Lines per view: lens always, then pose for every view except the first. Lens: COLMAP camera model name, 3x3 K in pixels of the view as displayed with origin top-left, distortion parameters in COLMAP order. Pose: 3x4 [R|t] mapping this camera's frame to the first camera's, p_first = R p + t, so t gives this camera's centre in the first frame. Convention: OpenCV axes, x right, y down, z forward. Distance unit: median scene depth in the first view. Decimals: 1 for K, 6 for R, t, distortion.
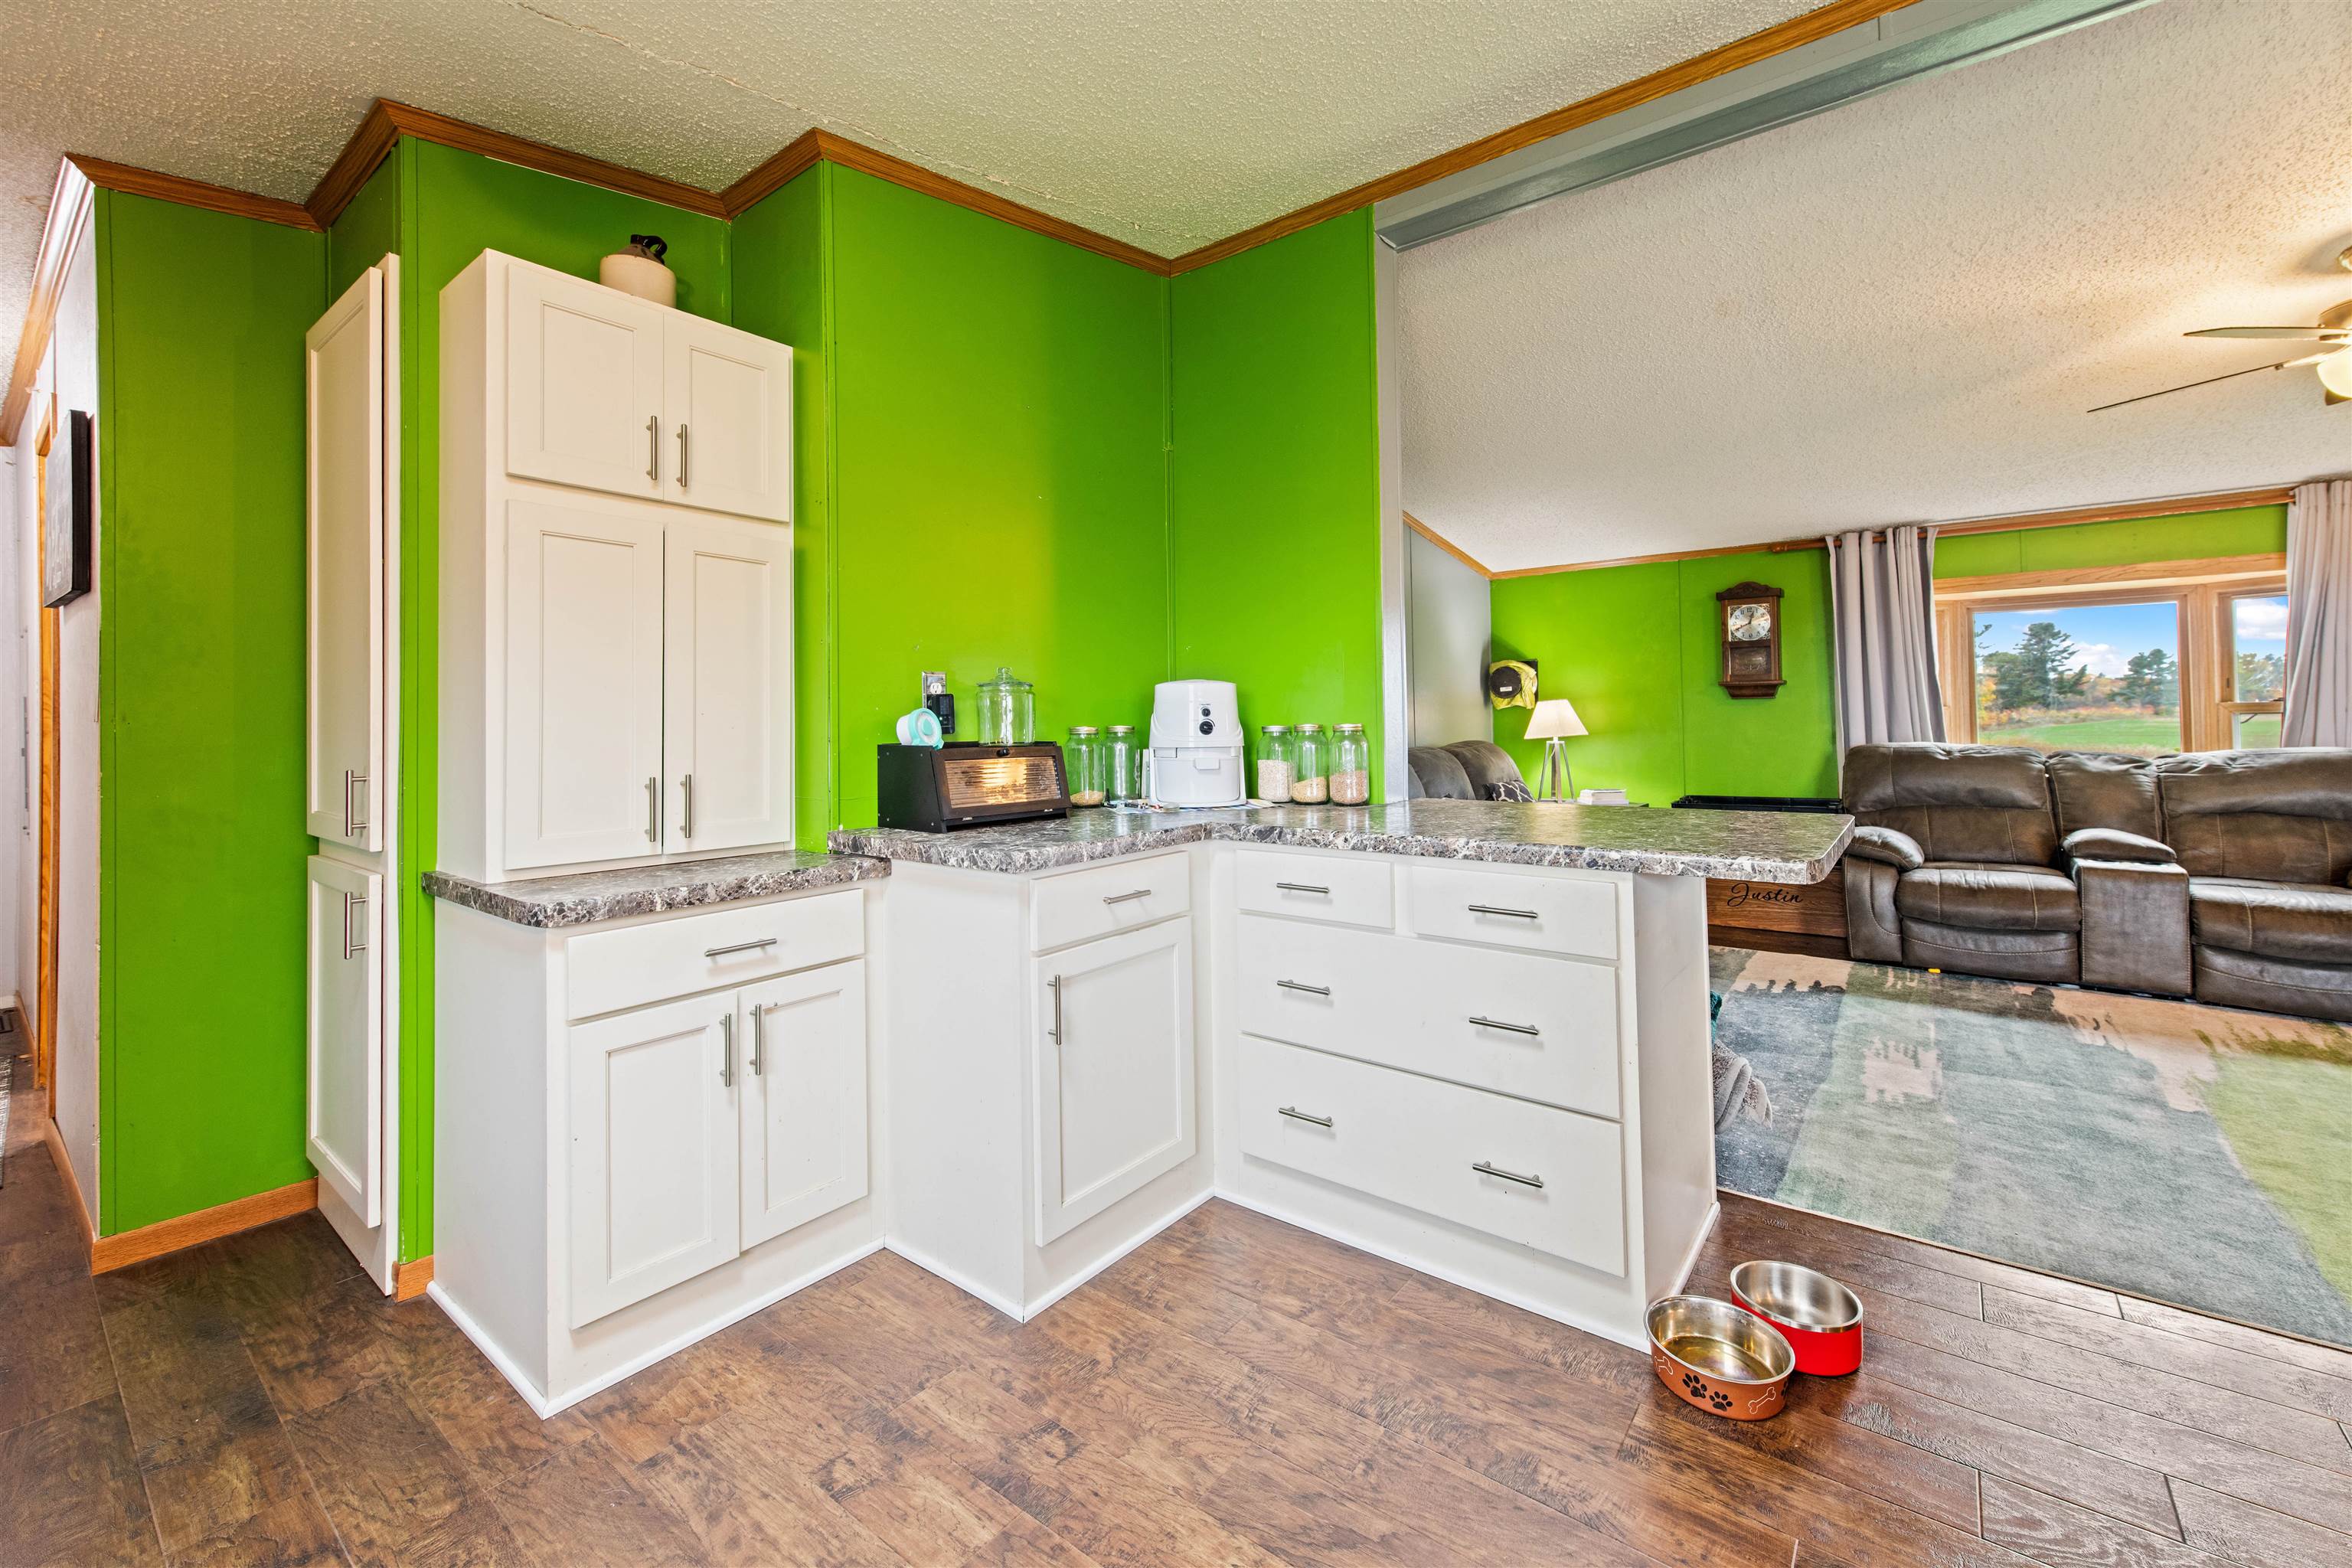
lens RADIAL K [[927.3, 0, 1247.9], [0, 927.3, 698.1], [0, 0, 1]] dist [0.004113, -0.001752]
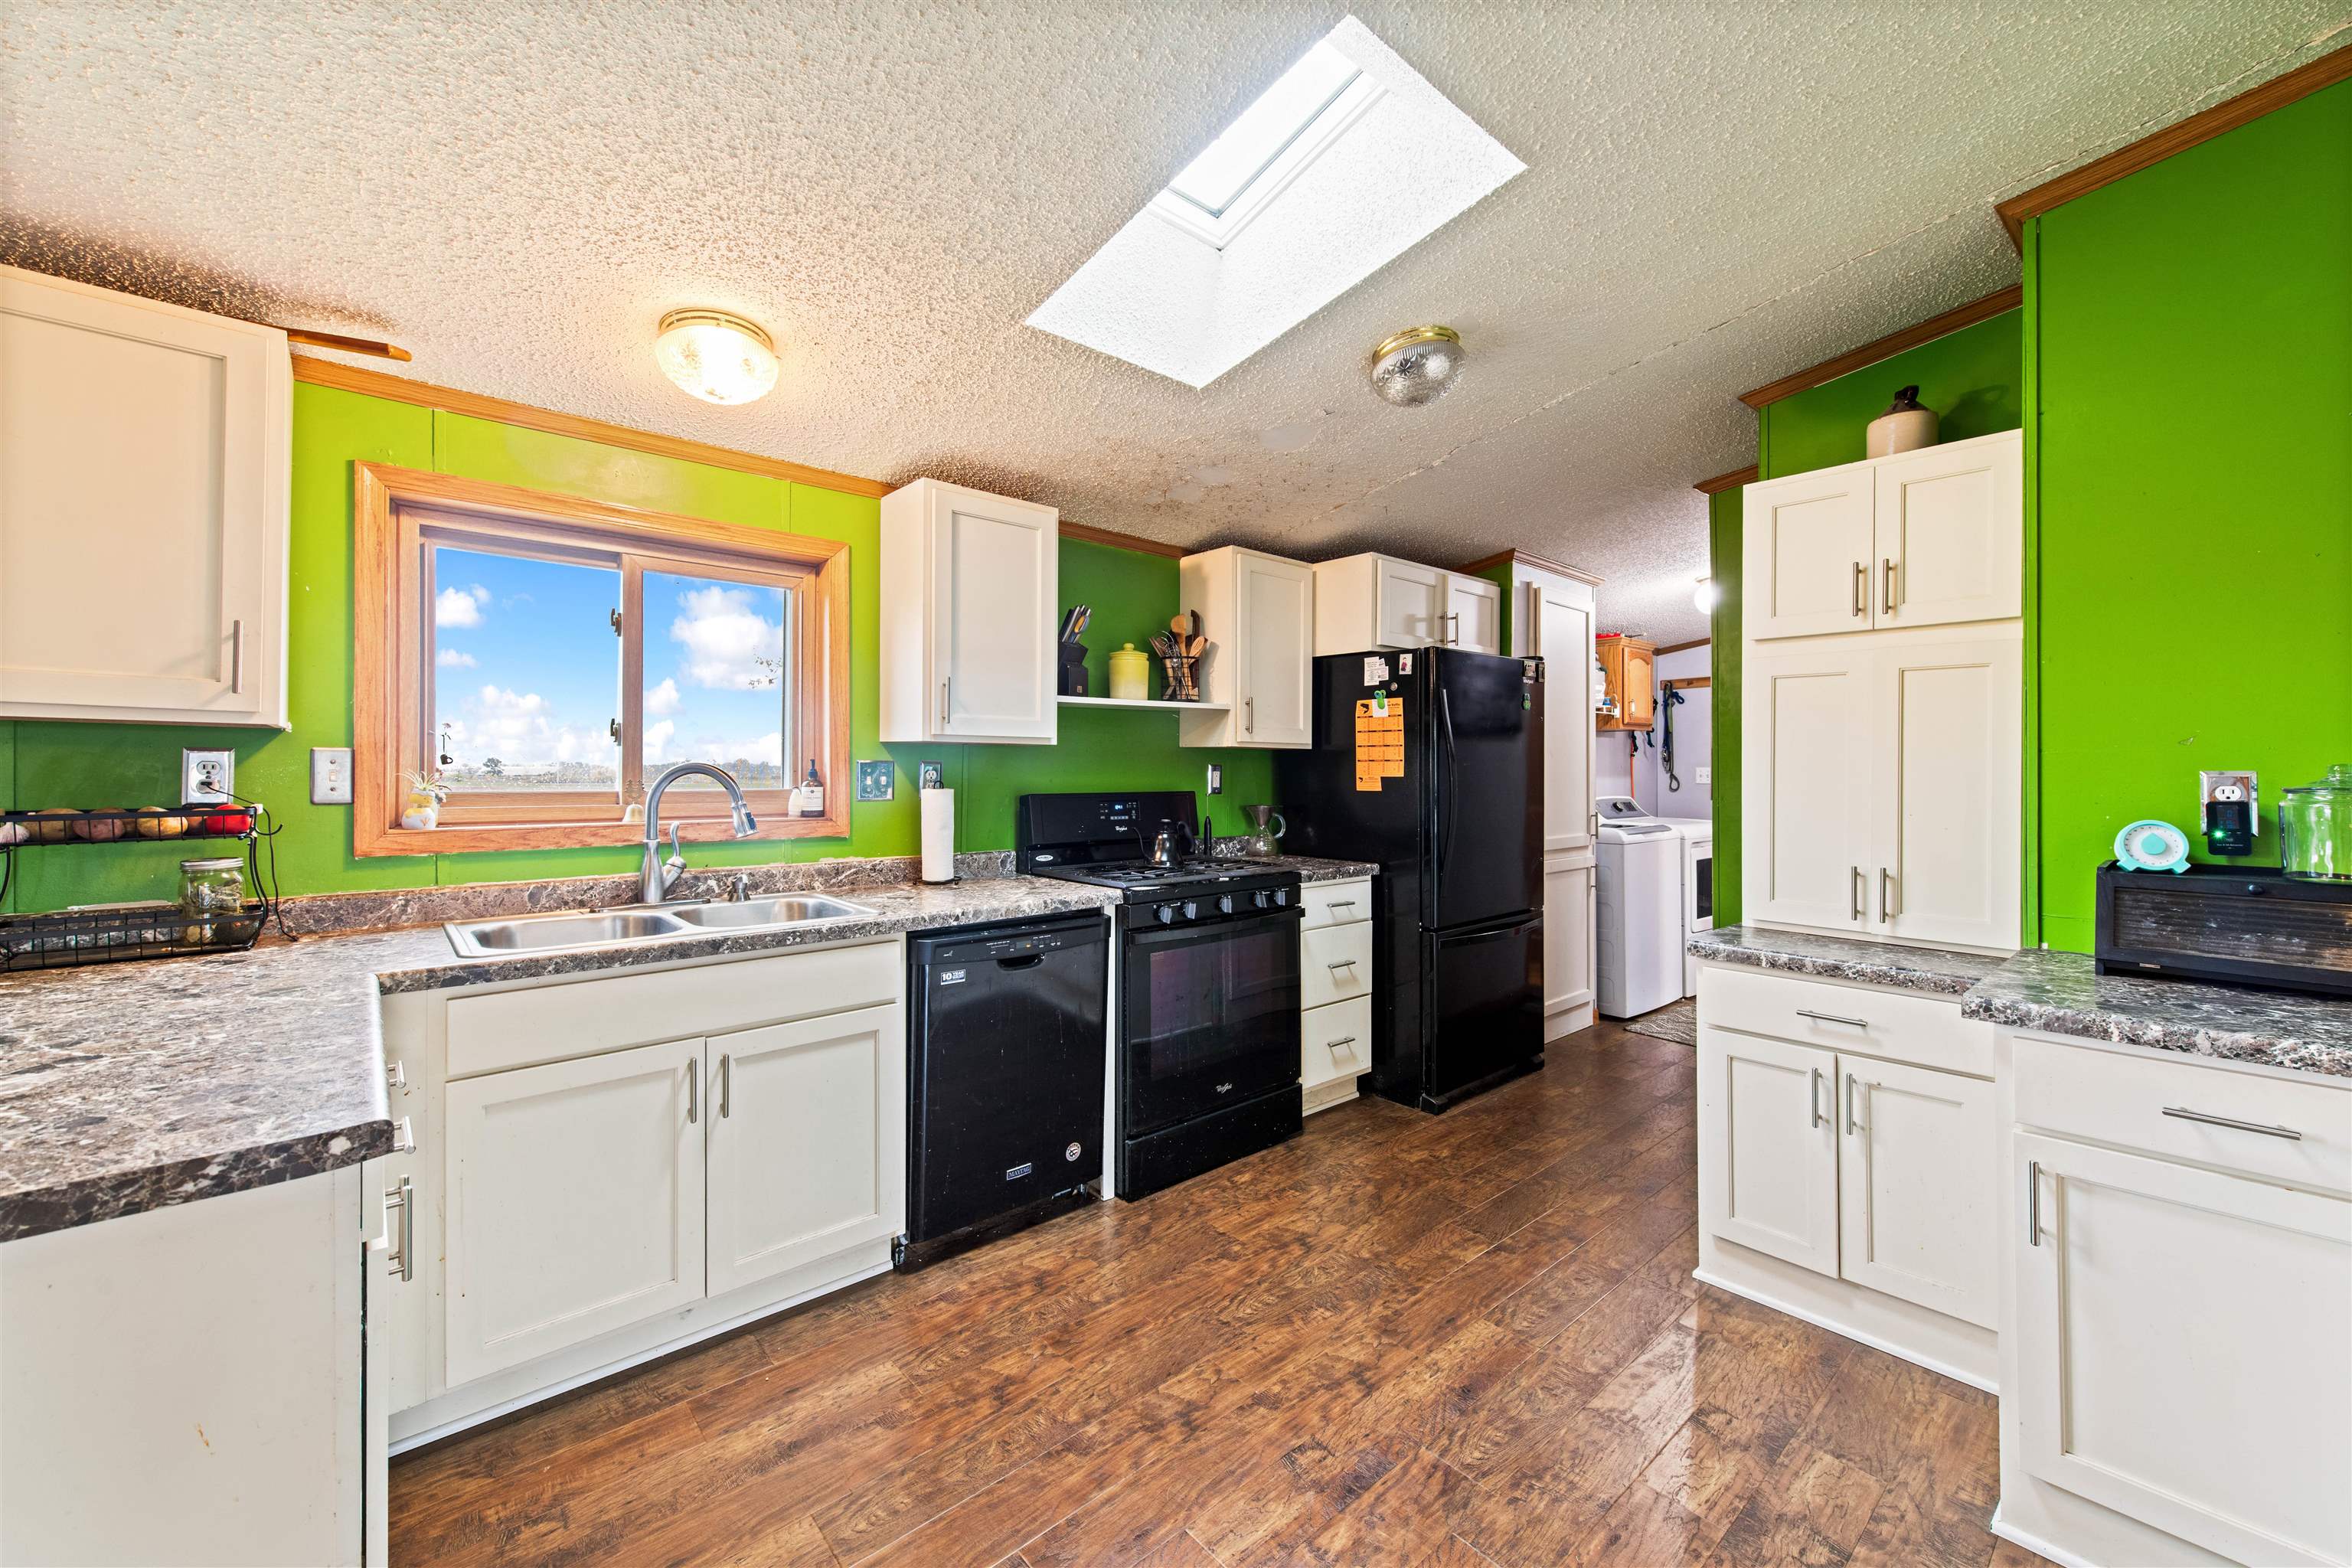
lens RADIAL K [[927.3, 0, 1191.7], [0, 927.3, 771.1], [0, 0, 1]] dist [0.004113, -0.001752]
pose [[-0.223005, 0.007858, -0.974786, 0.812231], [0.024358, 0.999700, 0.002487, -0.070236], [0.974513, -0.023189, -0.223130, 0.499612]]
